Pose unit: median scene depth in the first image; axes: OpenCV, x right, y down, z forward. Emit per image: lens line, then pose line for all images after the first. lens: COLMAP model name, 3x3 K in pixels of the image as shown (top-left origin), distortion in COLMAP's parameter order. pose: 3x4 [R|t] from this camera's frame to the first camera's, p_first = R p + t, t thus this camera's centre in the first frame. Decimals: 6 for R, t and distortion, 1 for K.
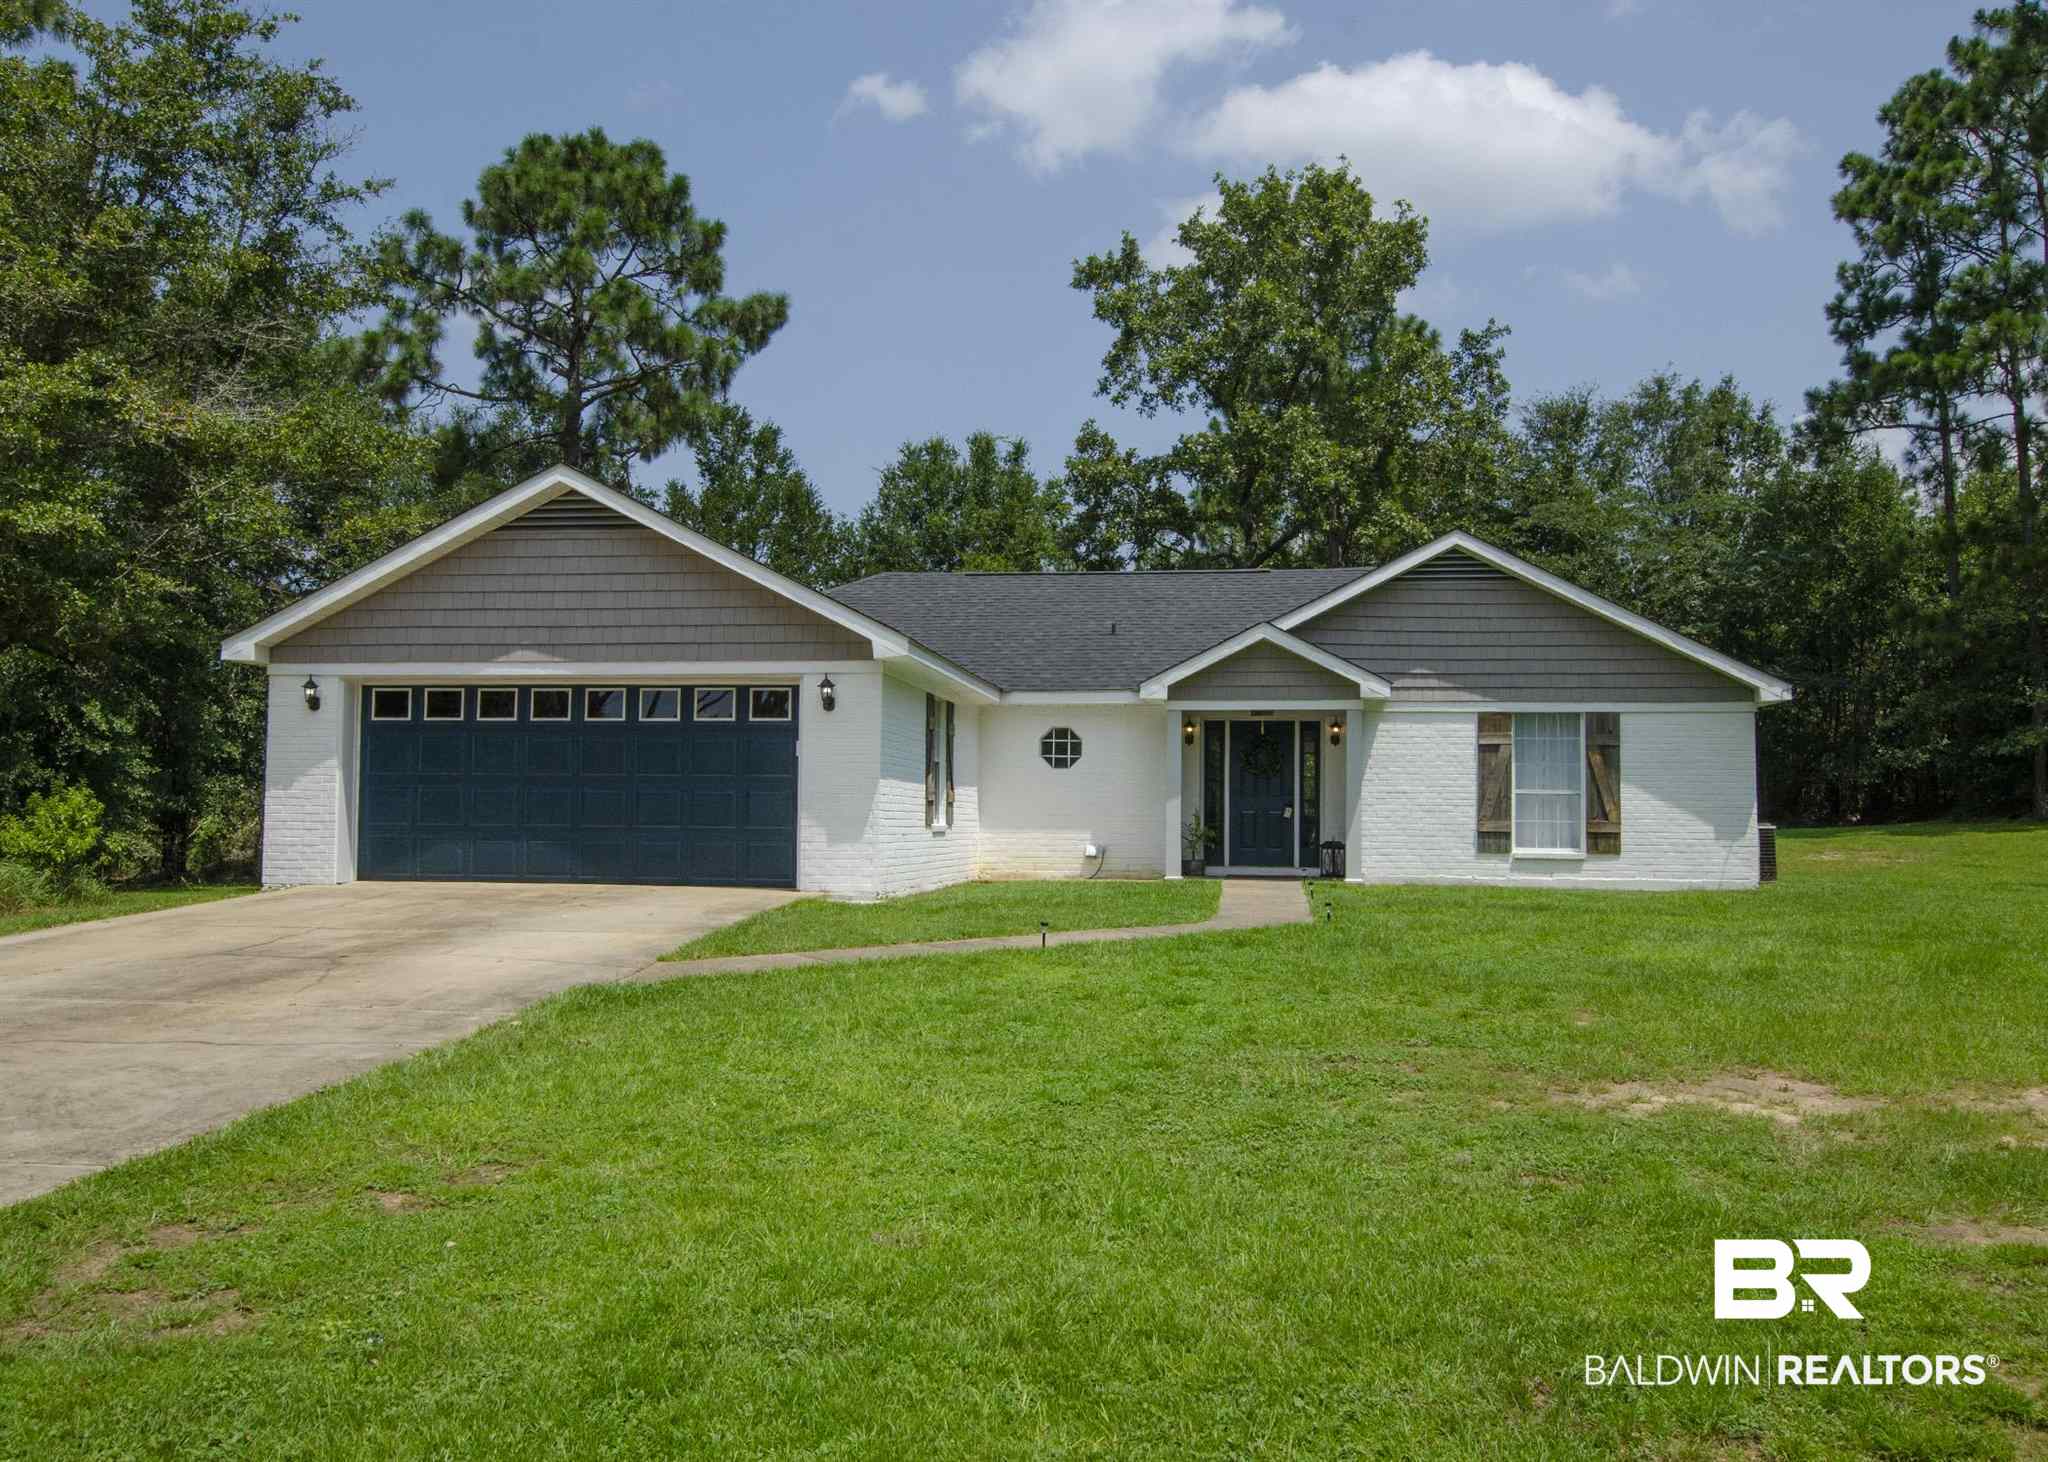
lens RADIAL K [[1685.0, 0, 1024.0], [0, 1685.0, 731.0], [0, 0, 1]] dist [-0.031773, 0.062288]
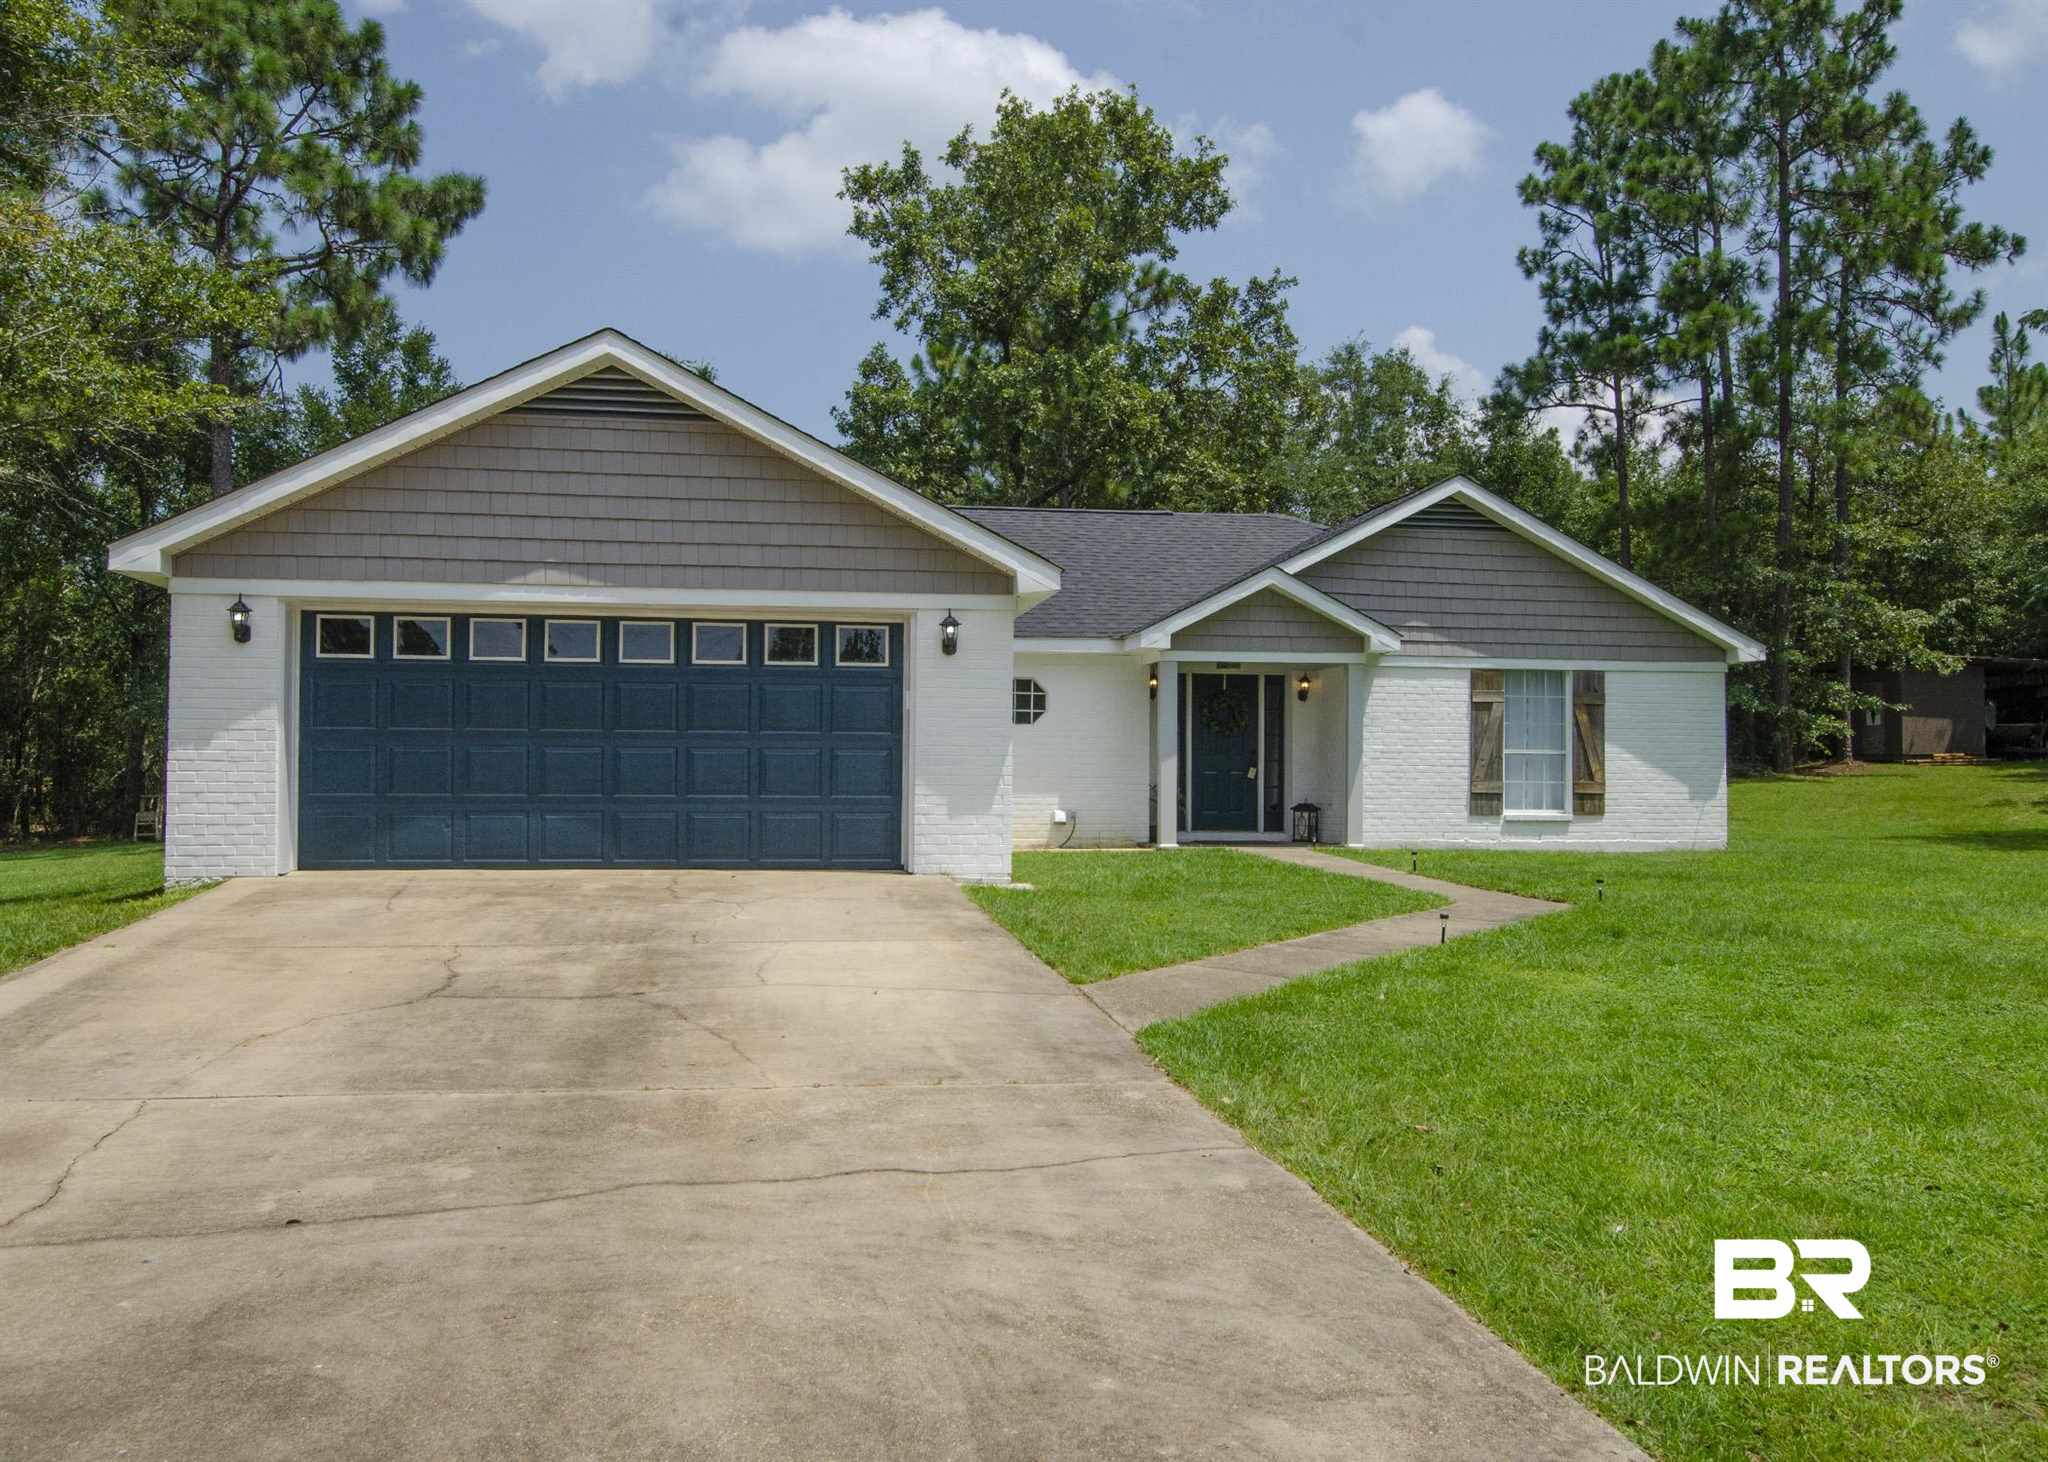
lens RADIAL K [[1685.0, 0, 1024.0], [0, 1685.0, 731.0], [0, 0, 1]] dist [-0.031773, 0.062288]
pose [[0.957793, 0.004190, 0.287430, -0.248428], [-0.012231, 0.999582, 0.026184, 0.002489], [-0.287200, -0.028594, 0.957444, 0.155783]]
